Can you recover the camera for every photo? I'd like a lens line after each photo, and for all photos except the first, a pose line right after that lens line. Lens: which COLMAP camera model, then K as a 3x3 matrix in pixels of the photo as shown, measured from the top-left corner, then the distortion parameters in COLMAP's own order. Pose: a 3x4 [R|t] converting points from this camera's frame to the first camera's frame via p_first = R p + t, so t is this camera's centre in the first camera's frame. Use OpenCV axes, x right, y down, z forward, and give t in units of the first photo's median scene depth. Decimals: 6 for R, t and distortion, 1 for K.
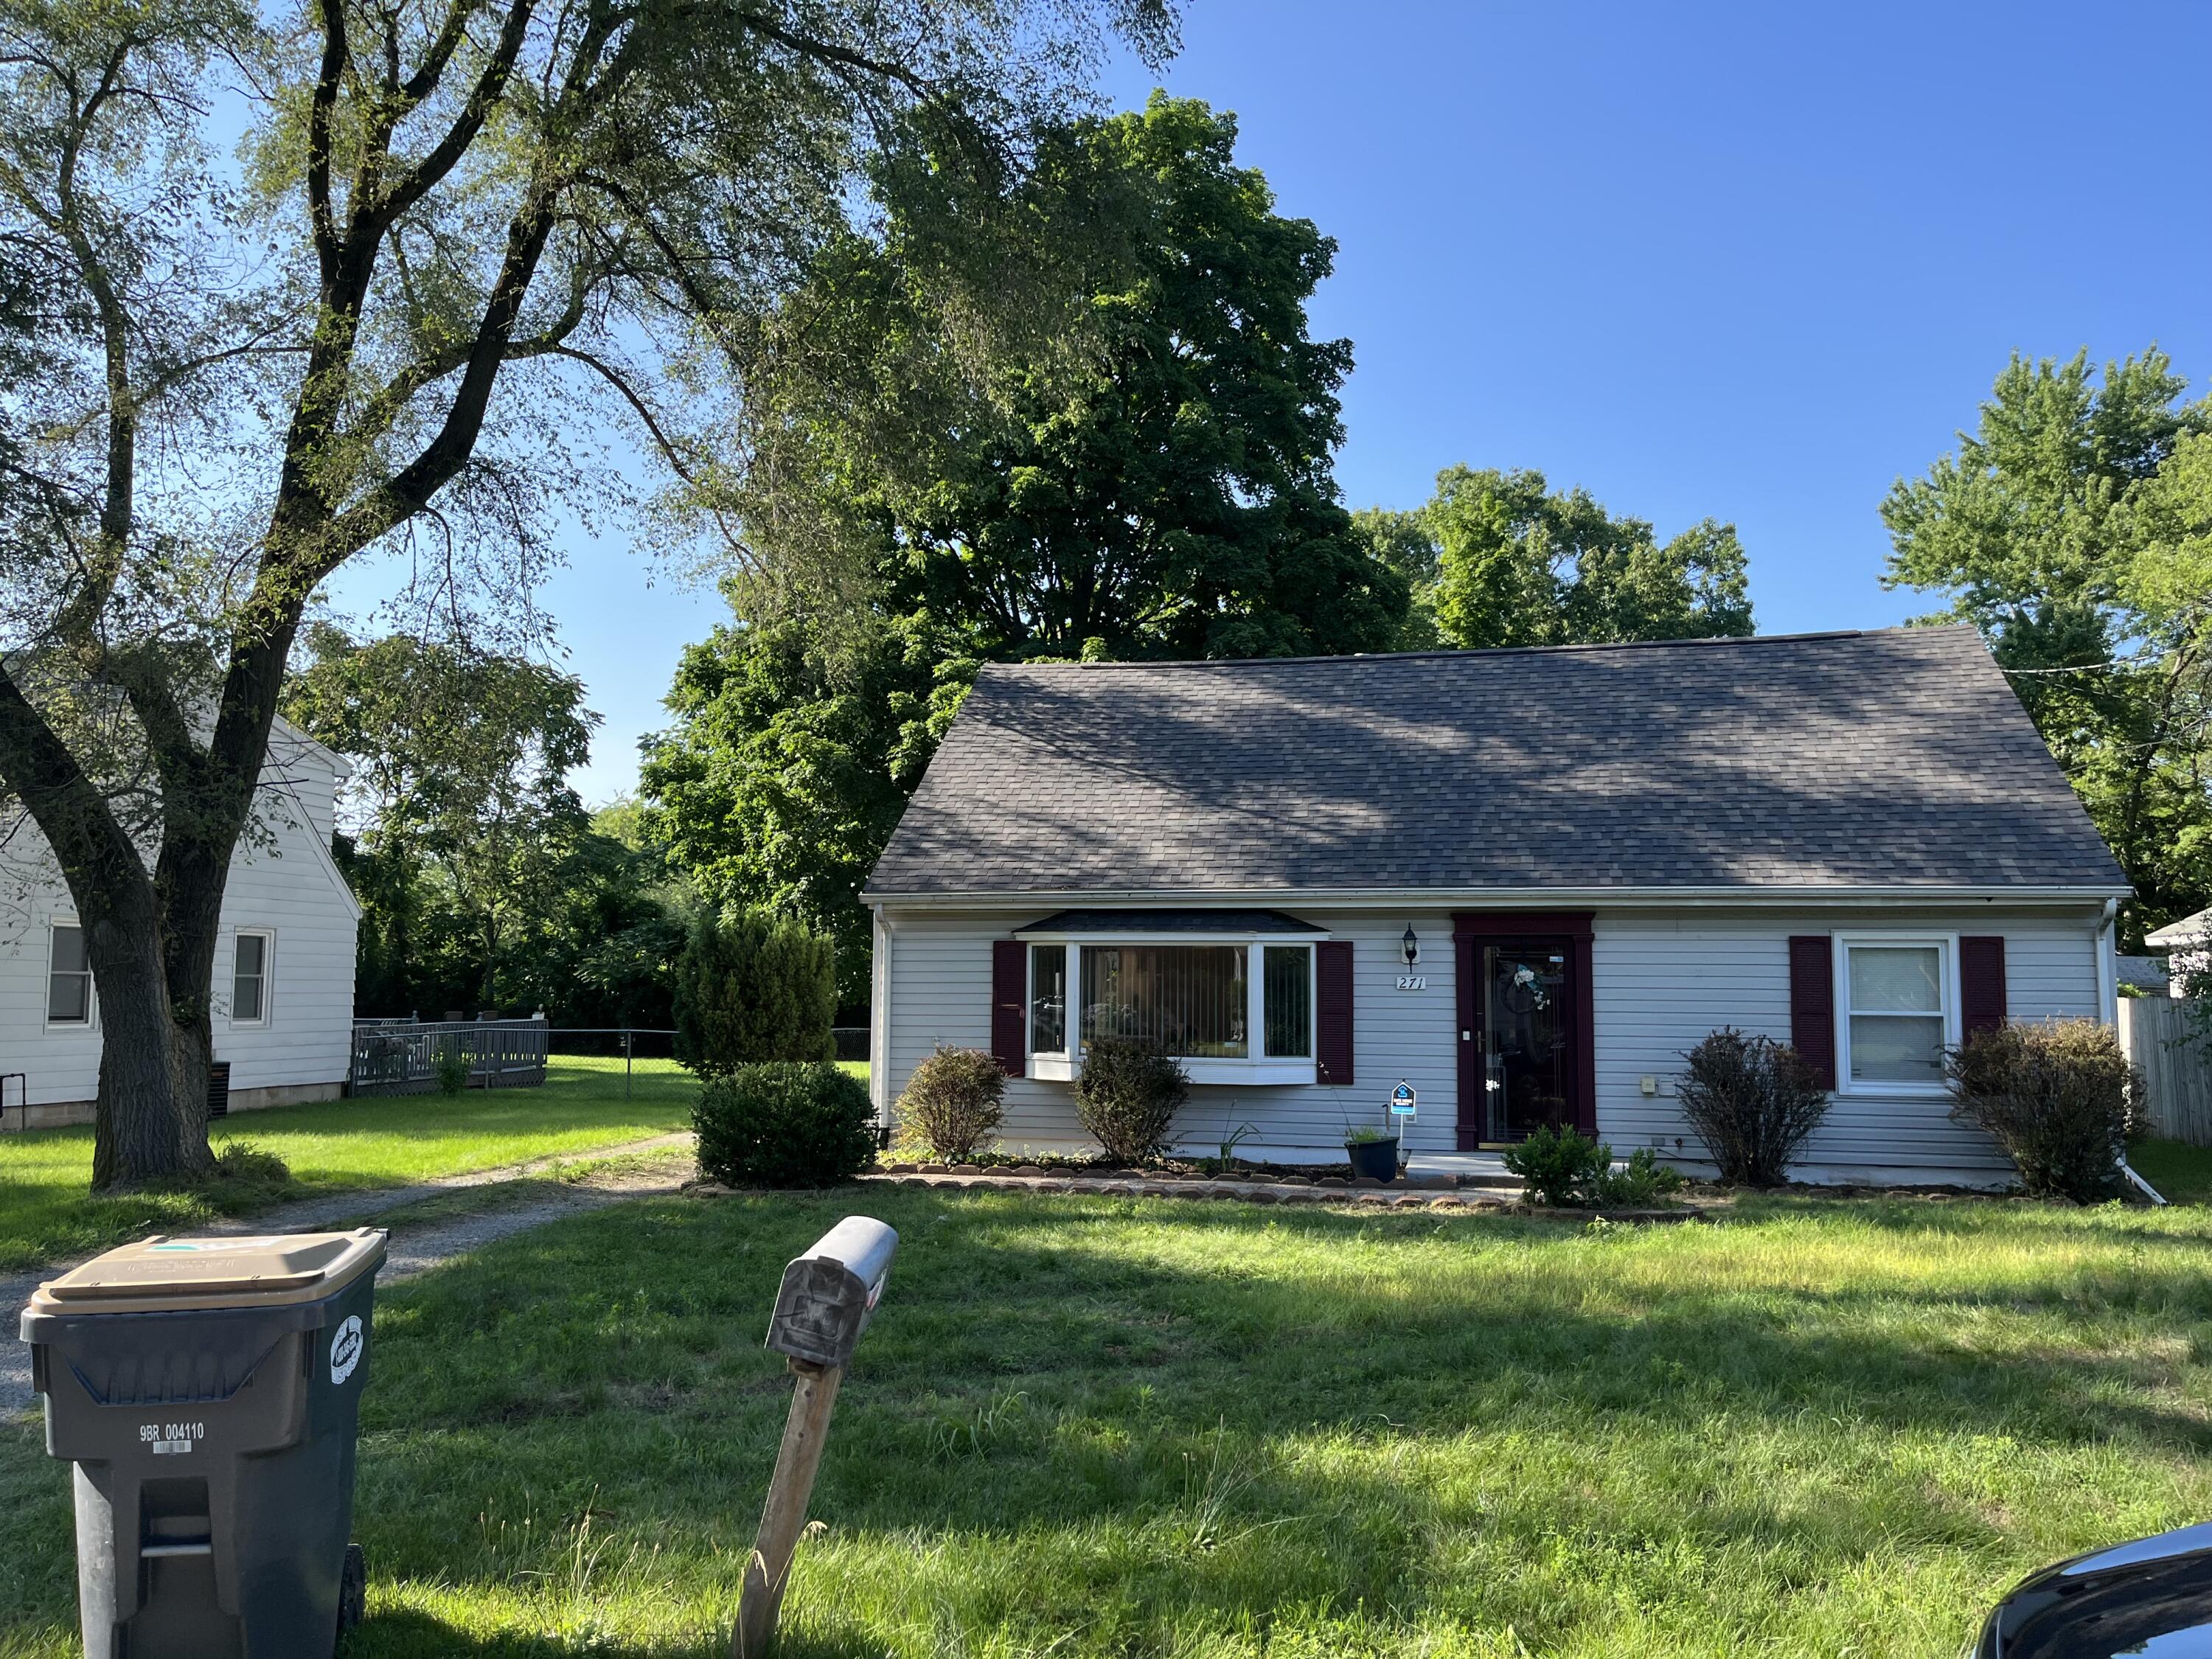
lens RADIAL K [[1703.3, 0, 1106.0], [0, 1703.3, 829.5], [0, 0, 1]] dist [0.082982, -0.112433]
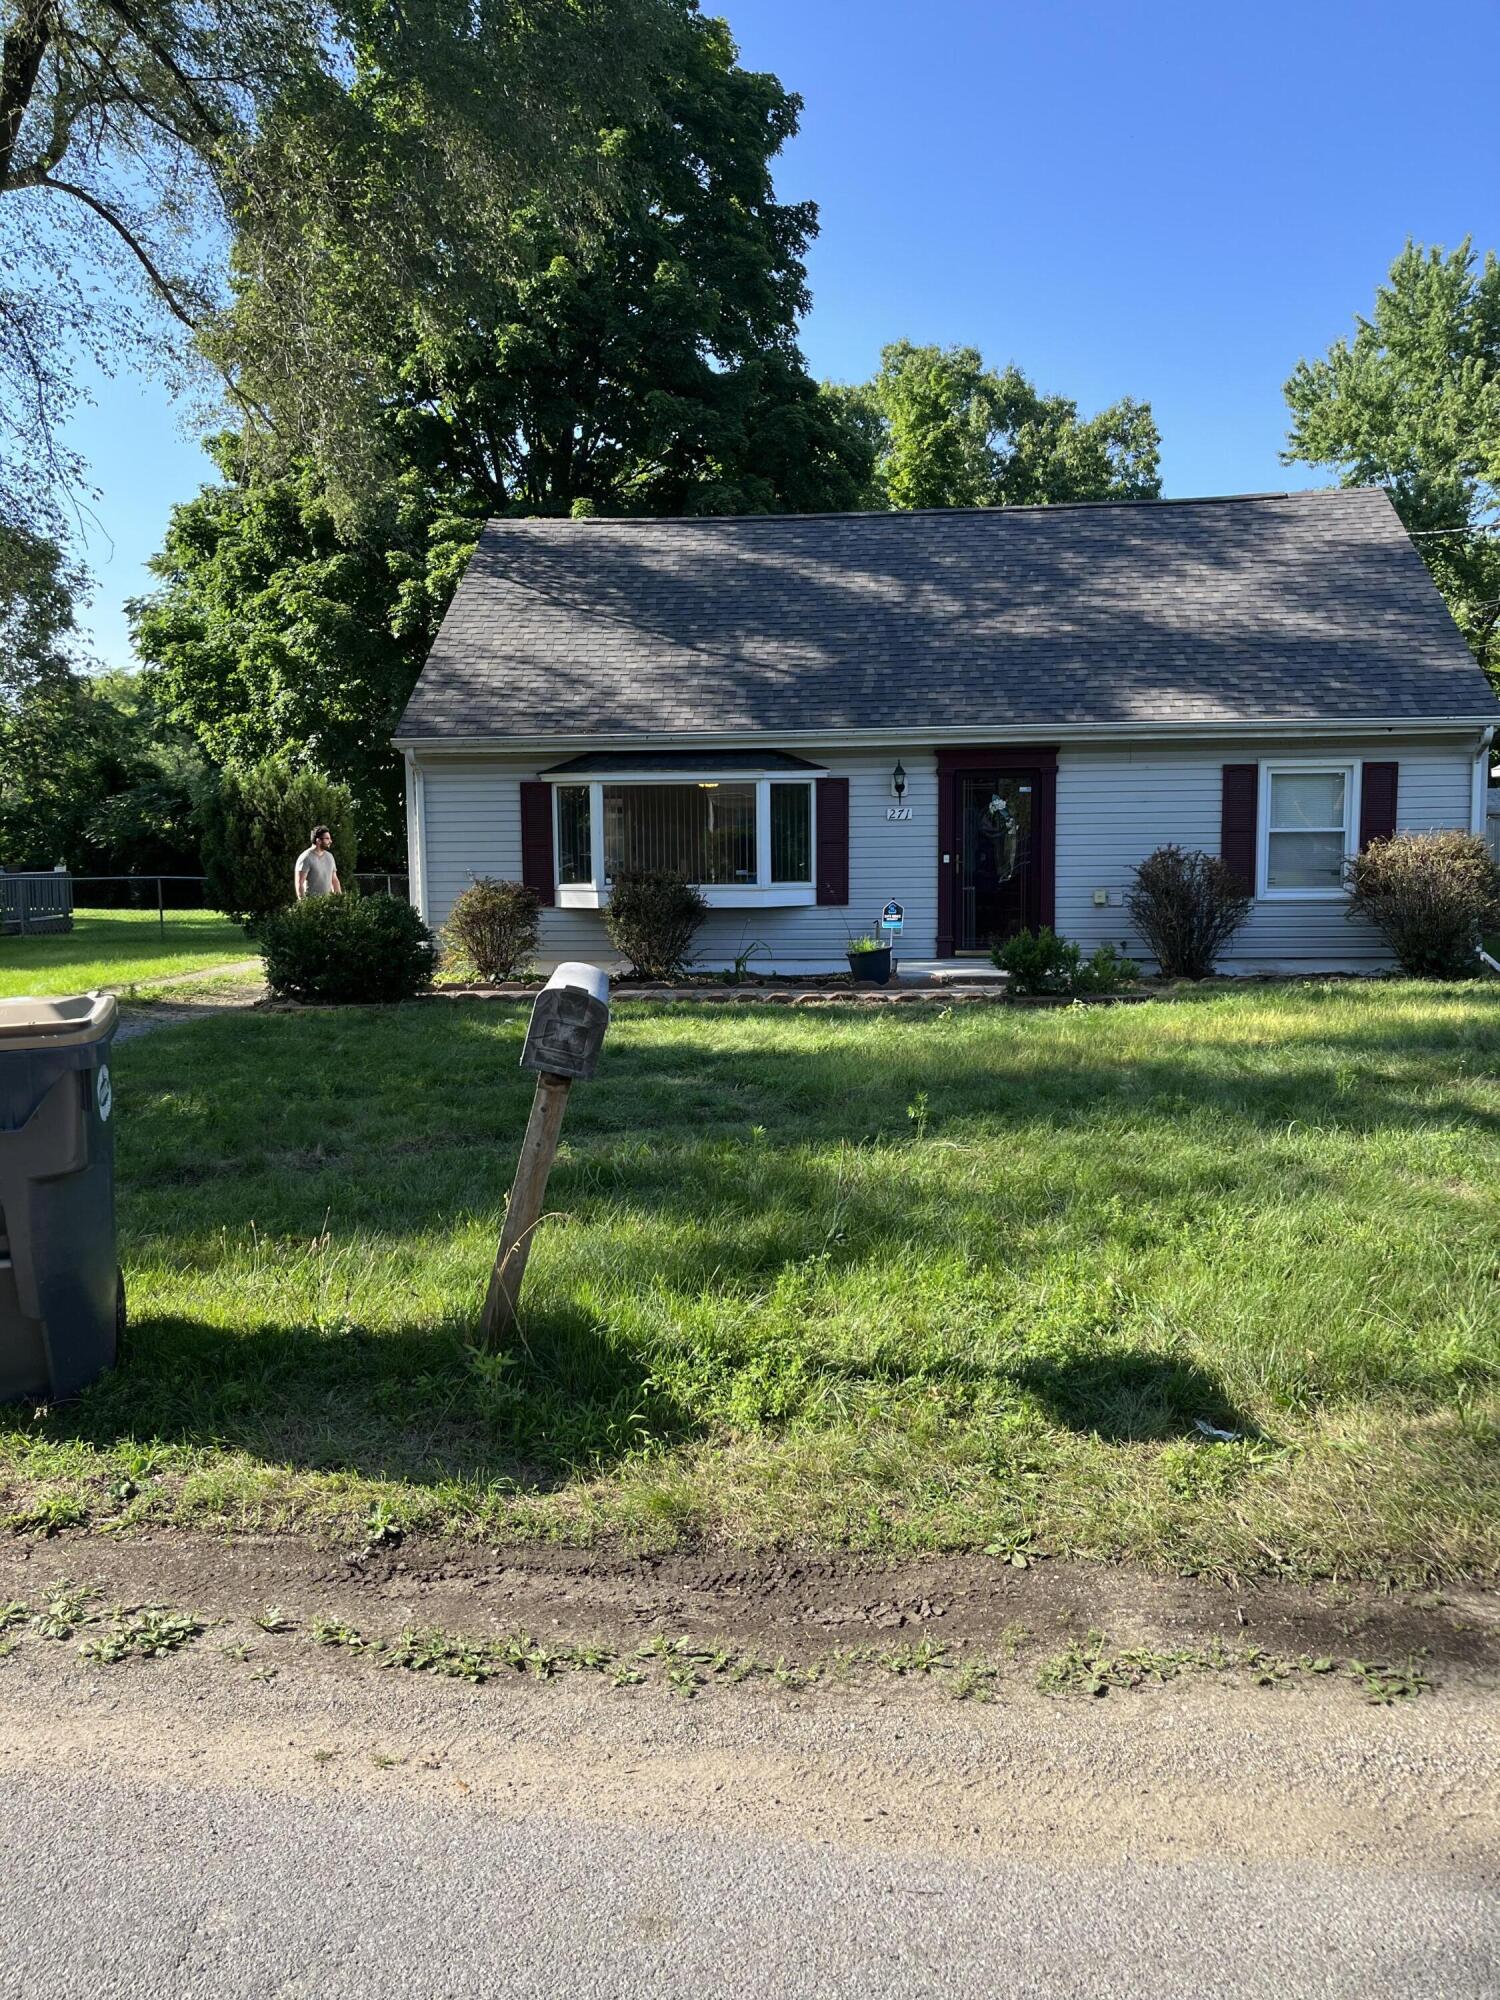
lens RADIAL K [[1533.5, 0, 750.0], [0, 1533.5, 1000.0], [0, 0, 1]] dist [0.076153, -0.103456]
pose [[0.992909, -0.028946, 0.115299, -0.033858], [0.006415, 0.981535, 0.191174, 0.013456], [-0.118703, -0.189078, 0.974761, -0.001054]]
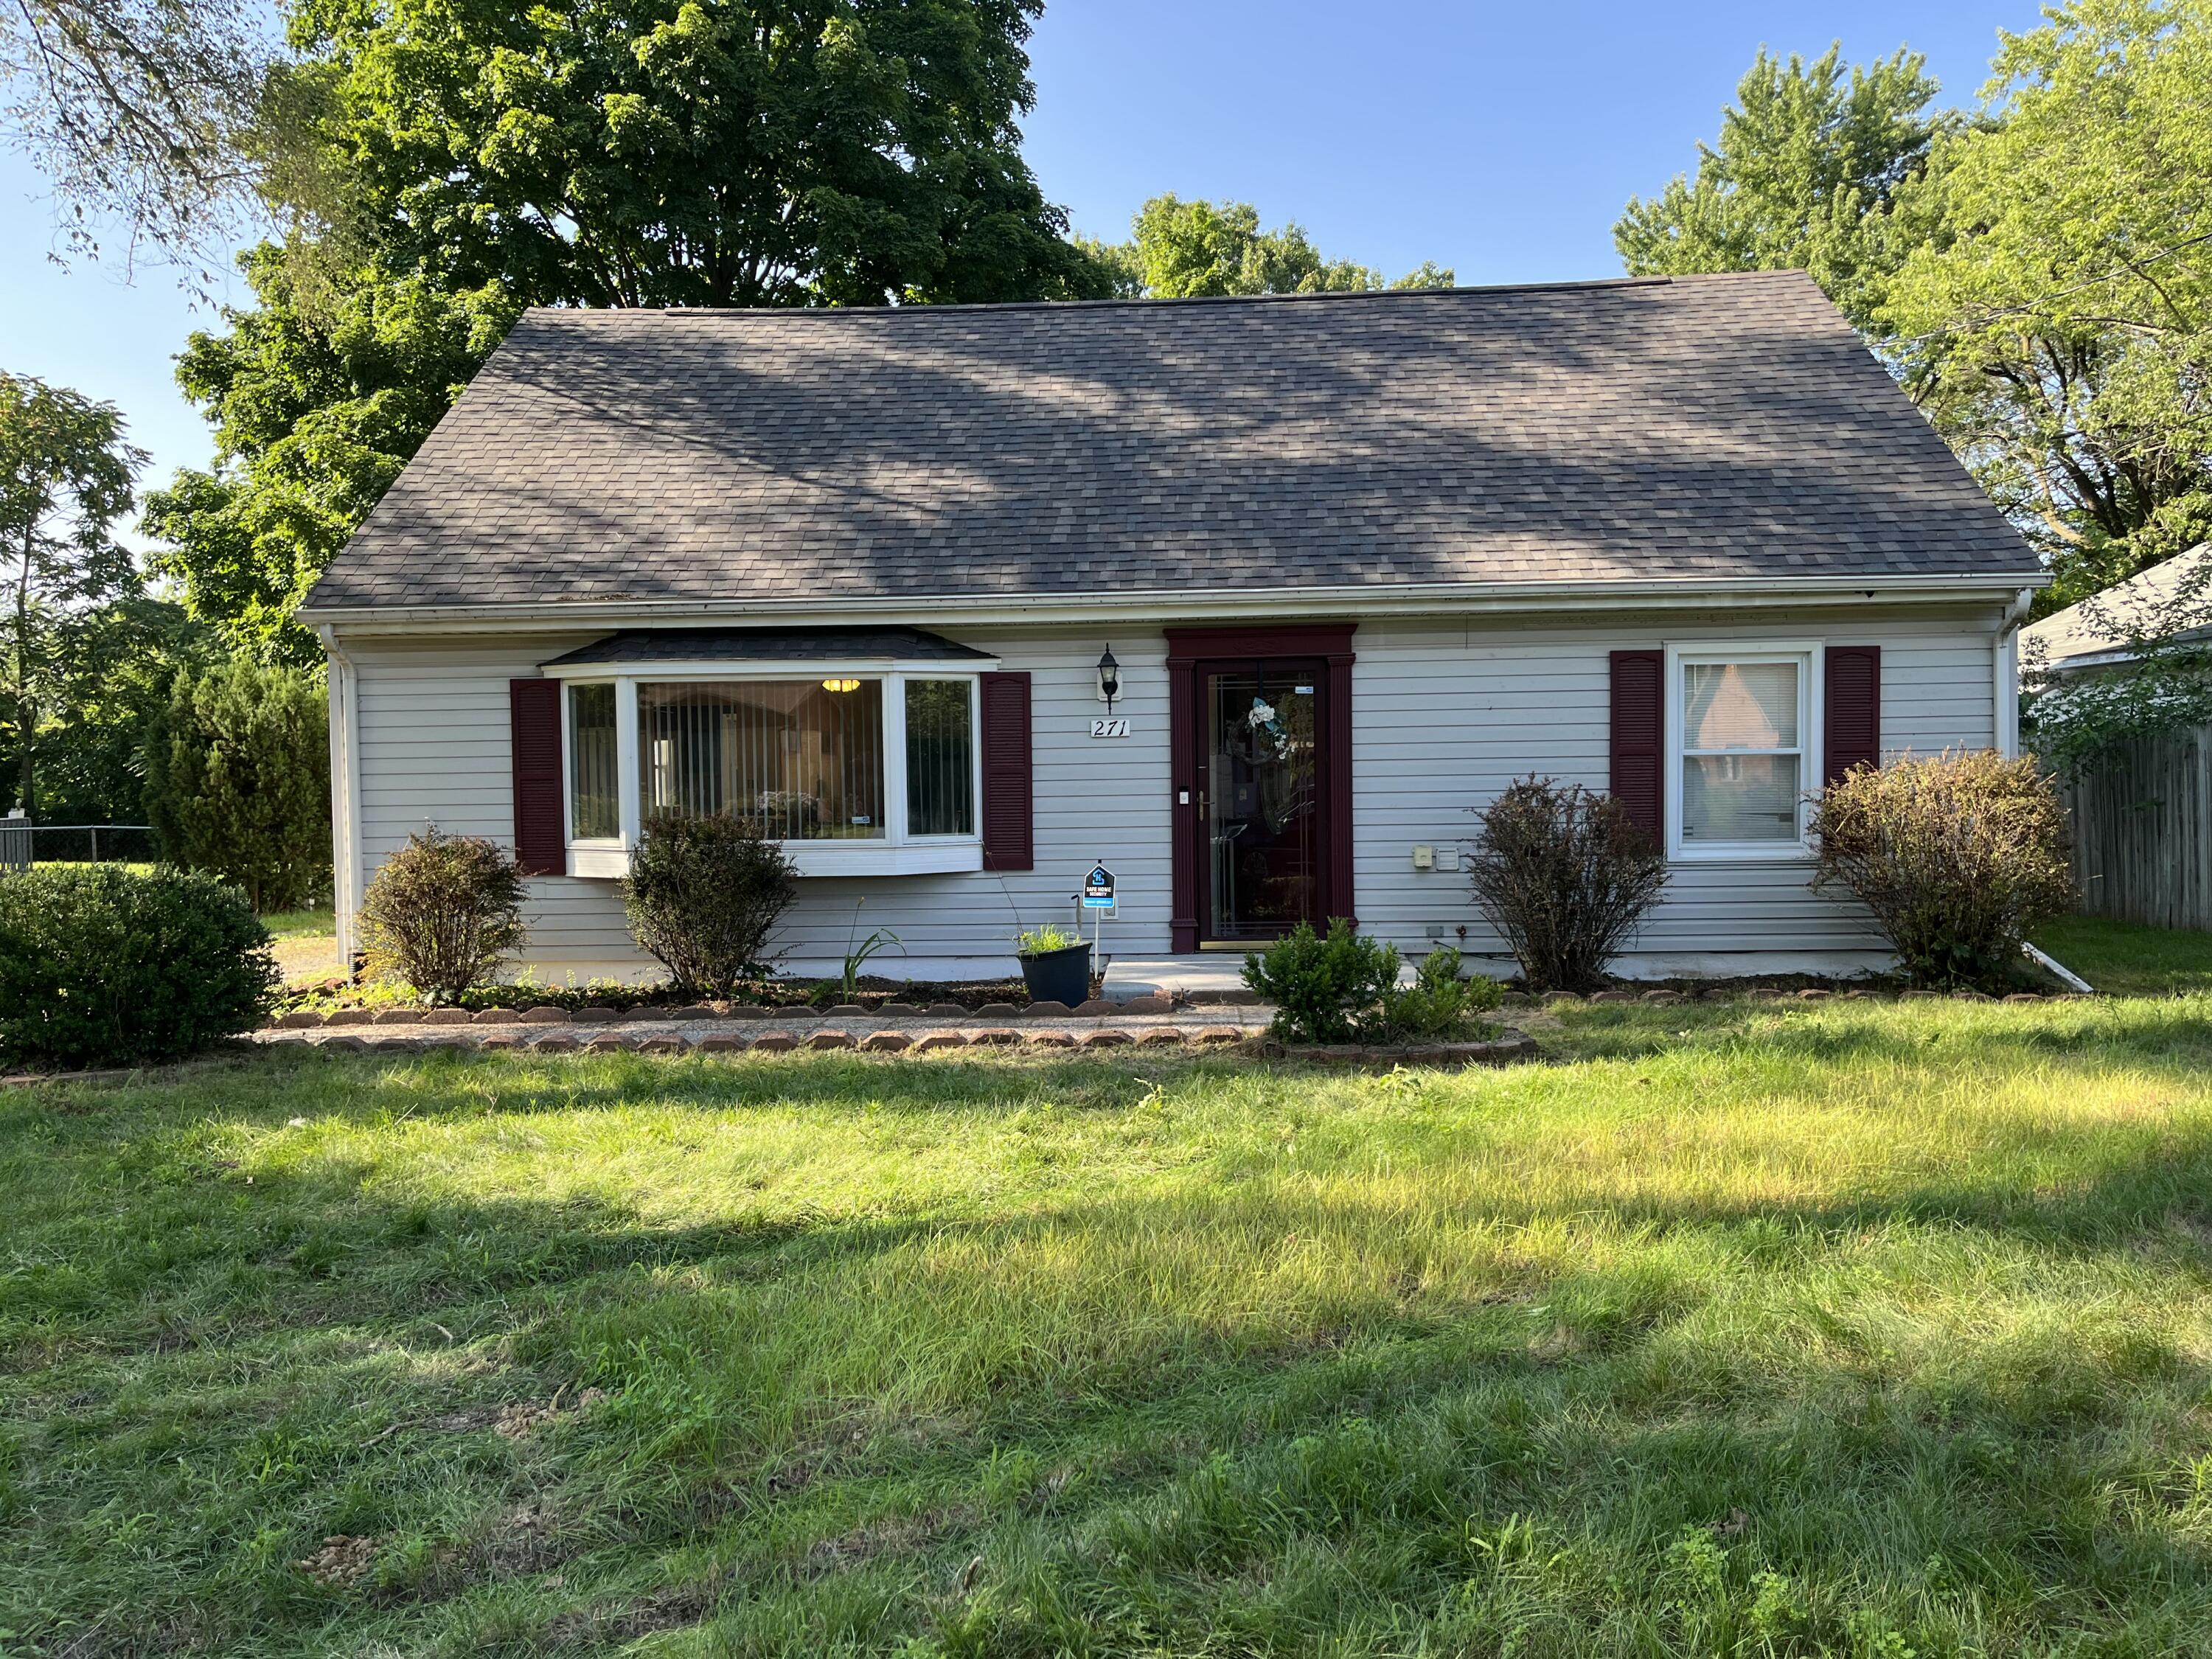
lens RADIAL K [[1696.0, 0, 1106.0], [0, 1696.0, 829.5], [0, 0, 1]] dist [0.076153, -0.103456]
pose [[0.985688, -0.025939, 0.166571, 0.047946], [0.005413, 0.992451, 0.122519, 0.037865], [-0.168492, -0.119864, 0.978388, 0.249774]]
